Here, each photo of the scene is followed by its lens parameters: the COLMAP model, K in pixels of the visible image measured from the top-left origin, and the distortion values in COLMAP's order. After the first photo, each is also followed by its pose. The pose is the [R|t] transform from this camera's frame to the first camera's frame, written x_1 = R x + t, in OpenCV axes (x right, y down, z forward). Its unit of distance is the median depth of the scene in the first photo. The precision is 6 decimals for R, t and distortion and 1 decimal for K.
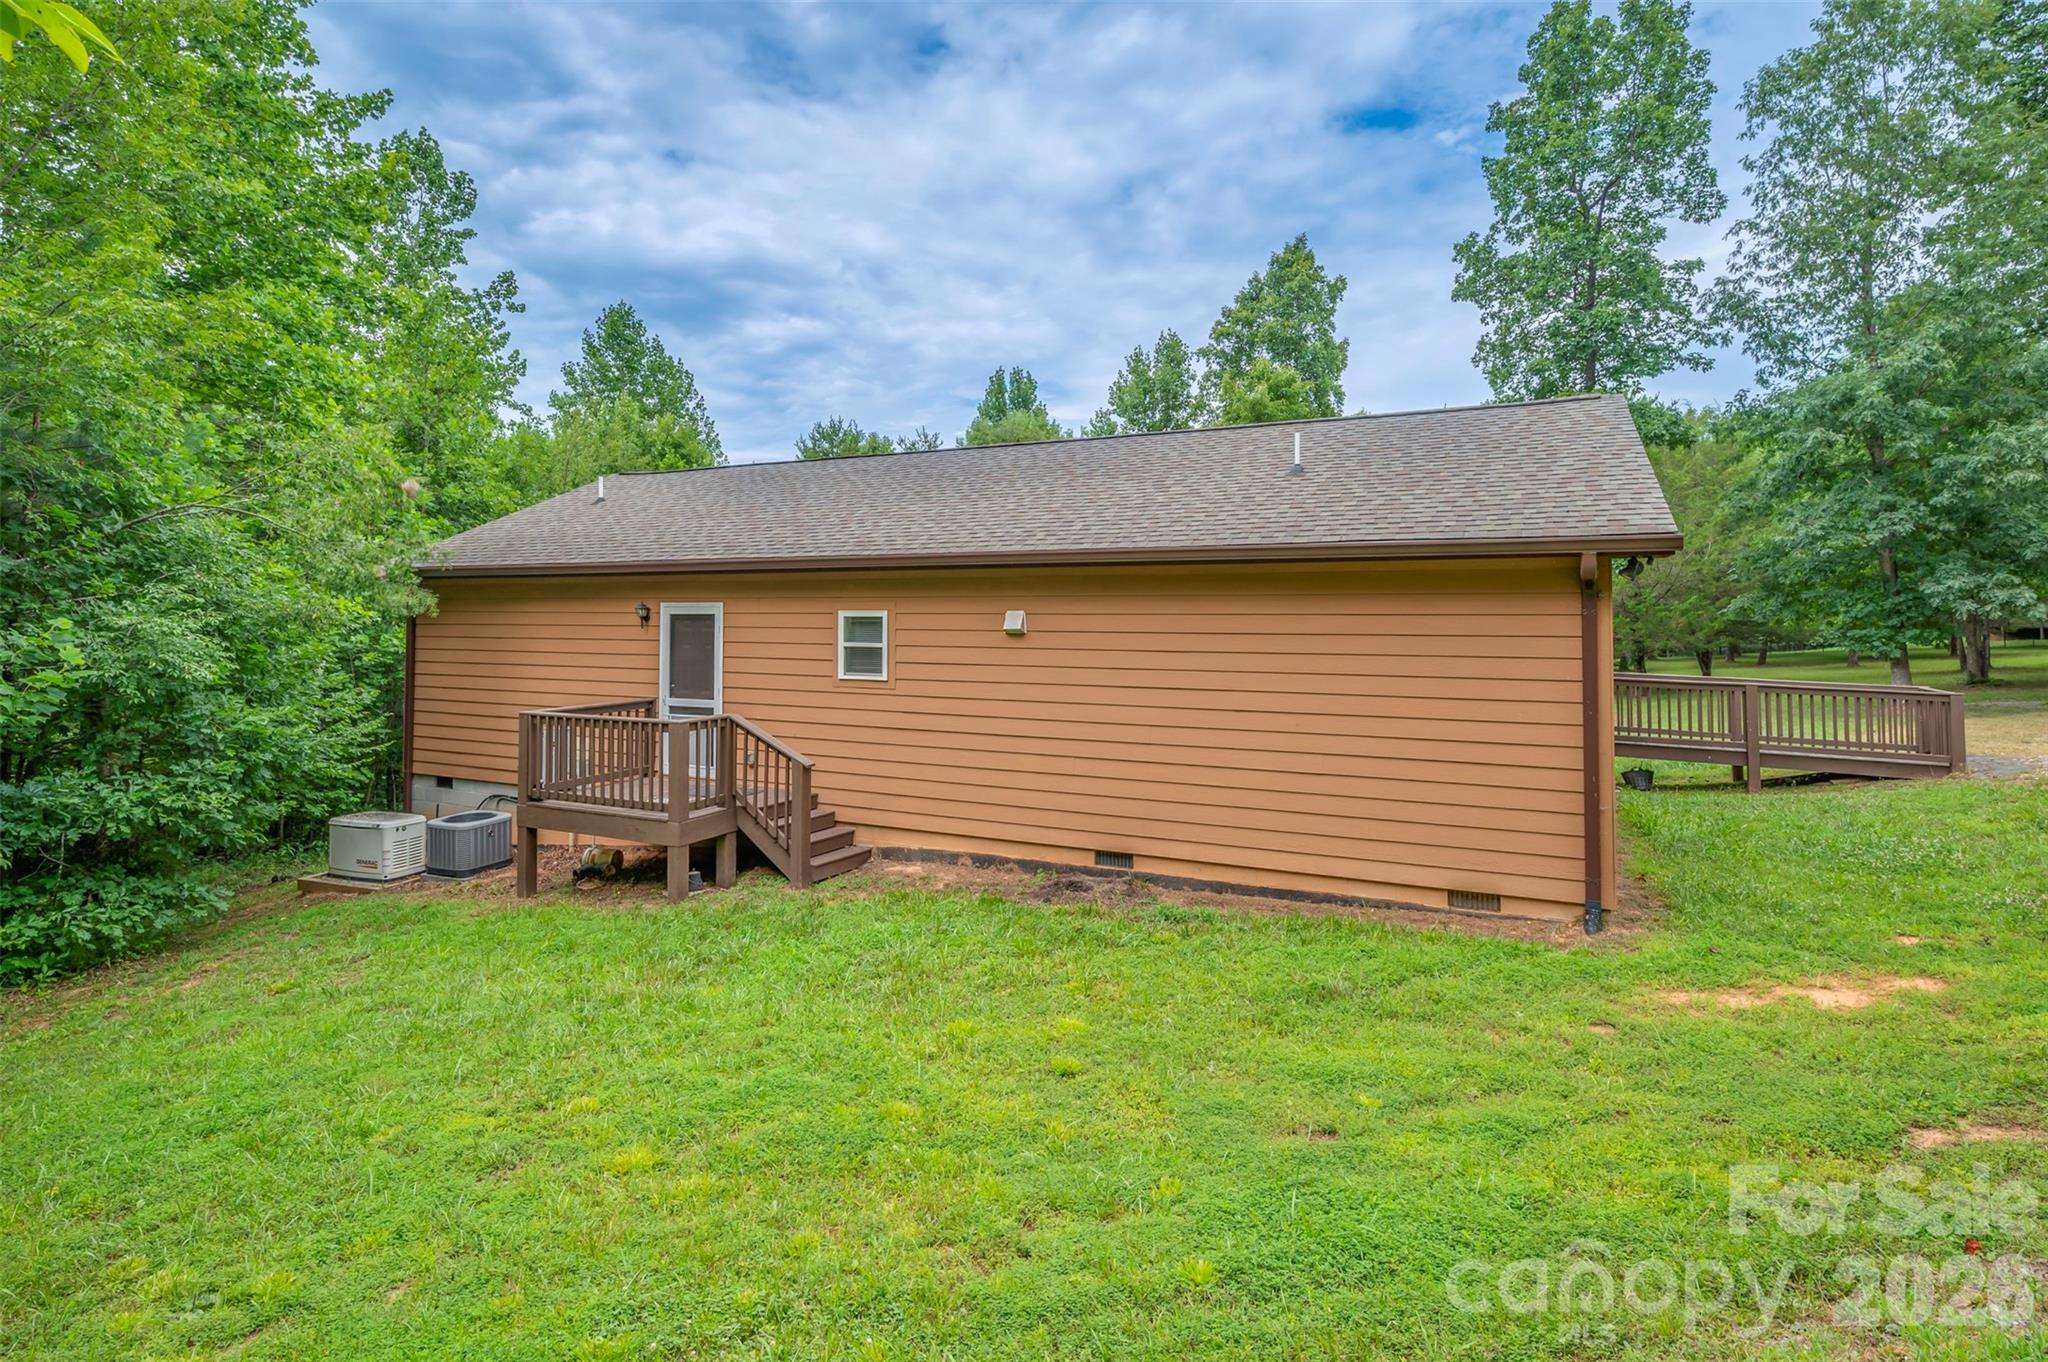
lens RADIAL K [[1030.7, 0, 1024.4], [0, 1030.7, 570.0], [0, 0, 1]] dist [-0.001663, -0.000195]
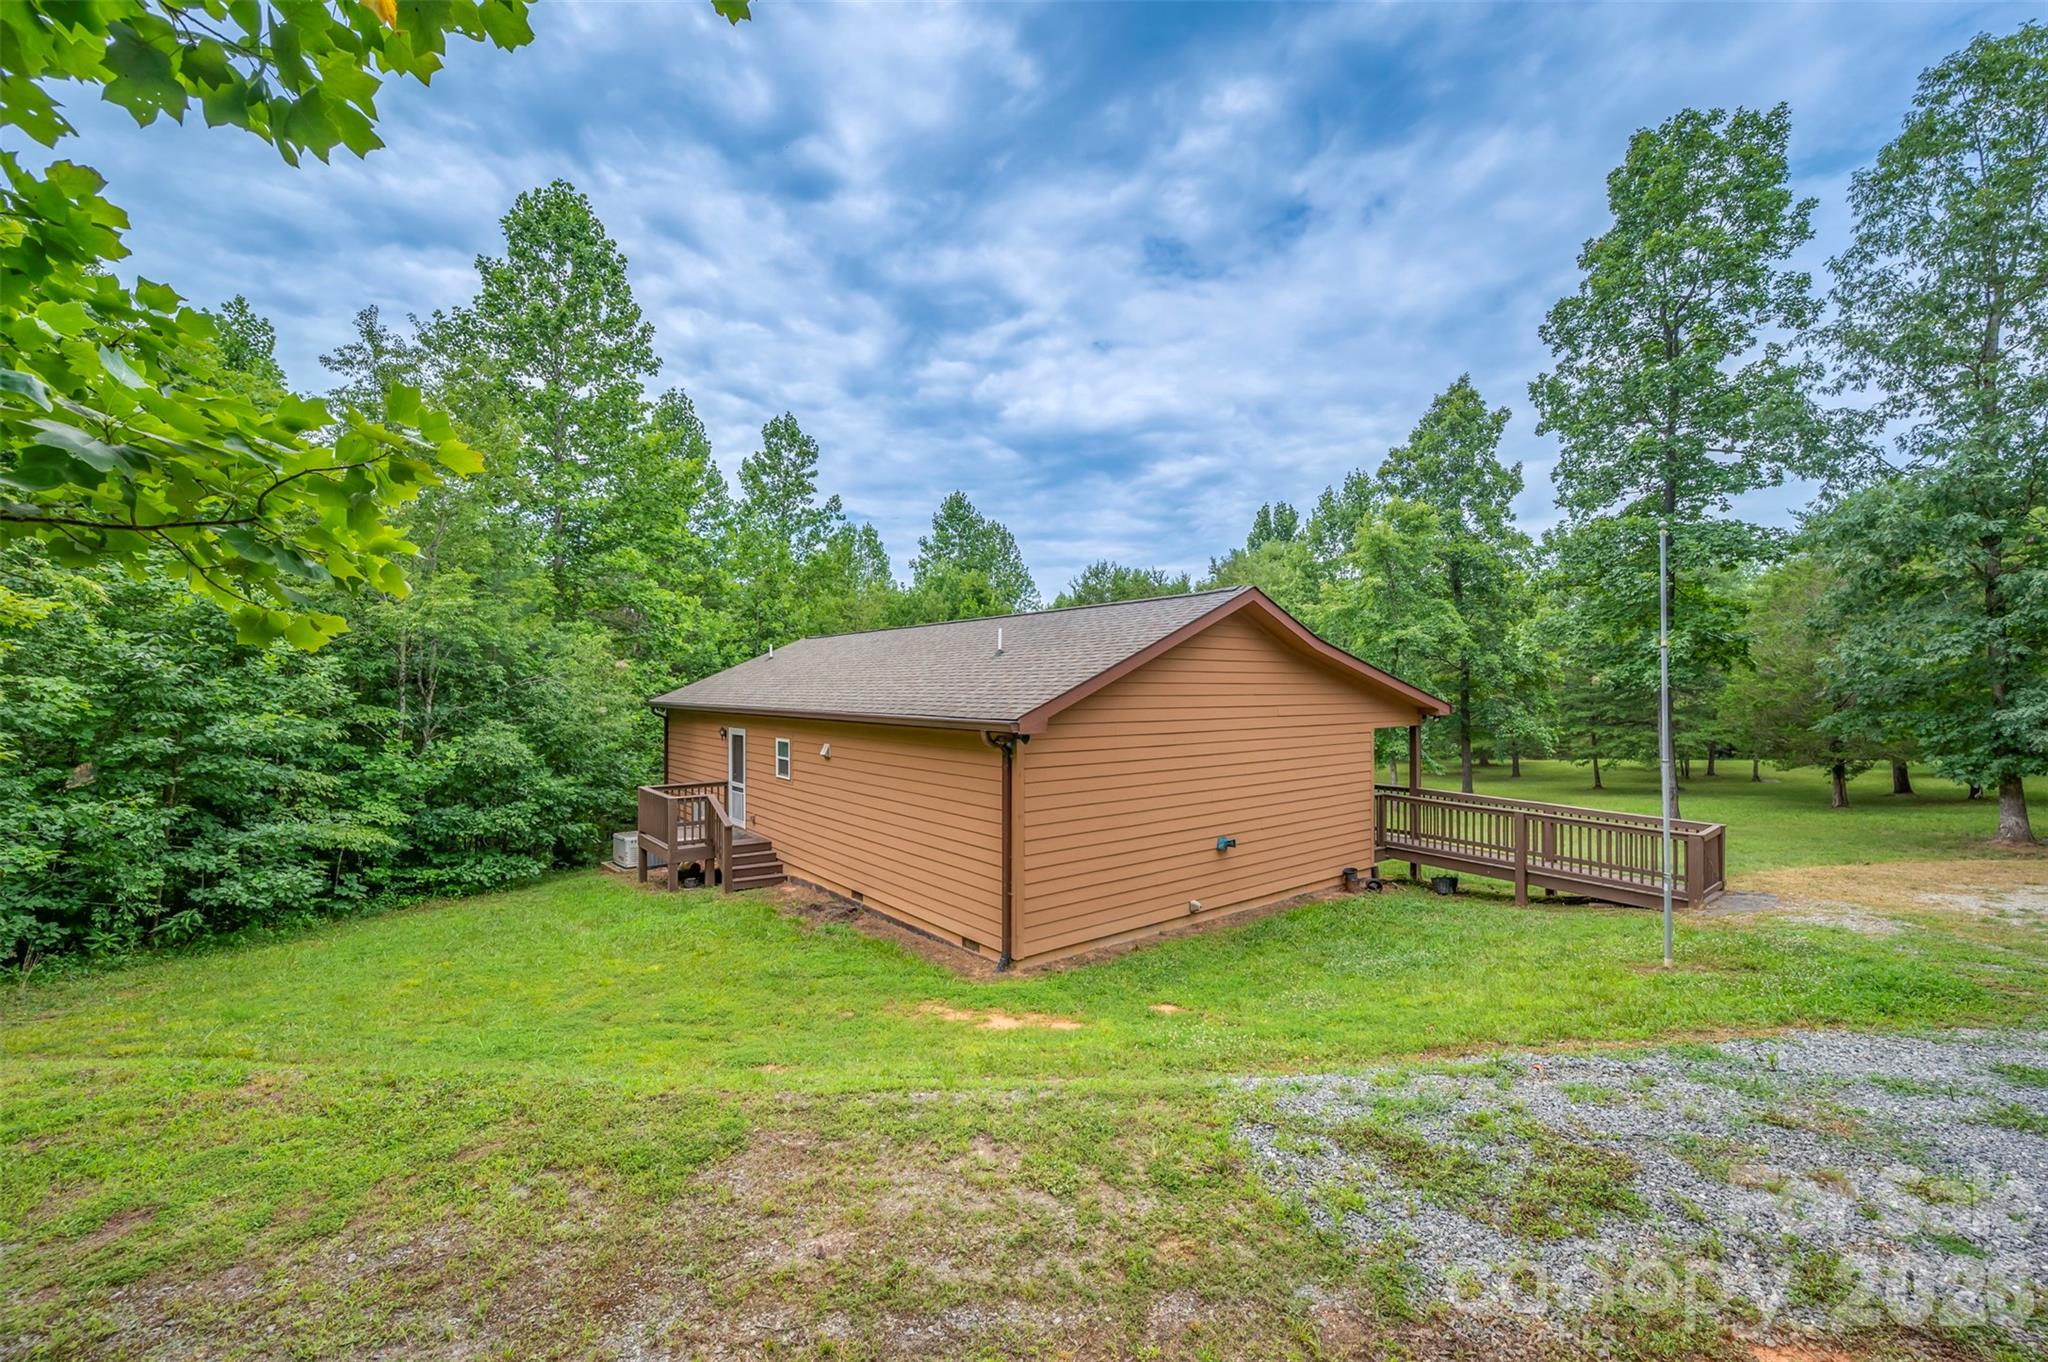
lens RADIAL K [[821.6, 0, 1027.7], [0, 821.6, 692.0], [0, 0, 1]] dist [0.001337, 0.000435]
pose [[0.903735, 0.003830, -0.428074, 0.197520], [0.014452, 0.999117, 0.039450, -0.021536], [0.427847, -0.041839, 0.902882, -0.016223]]
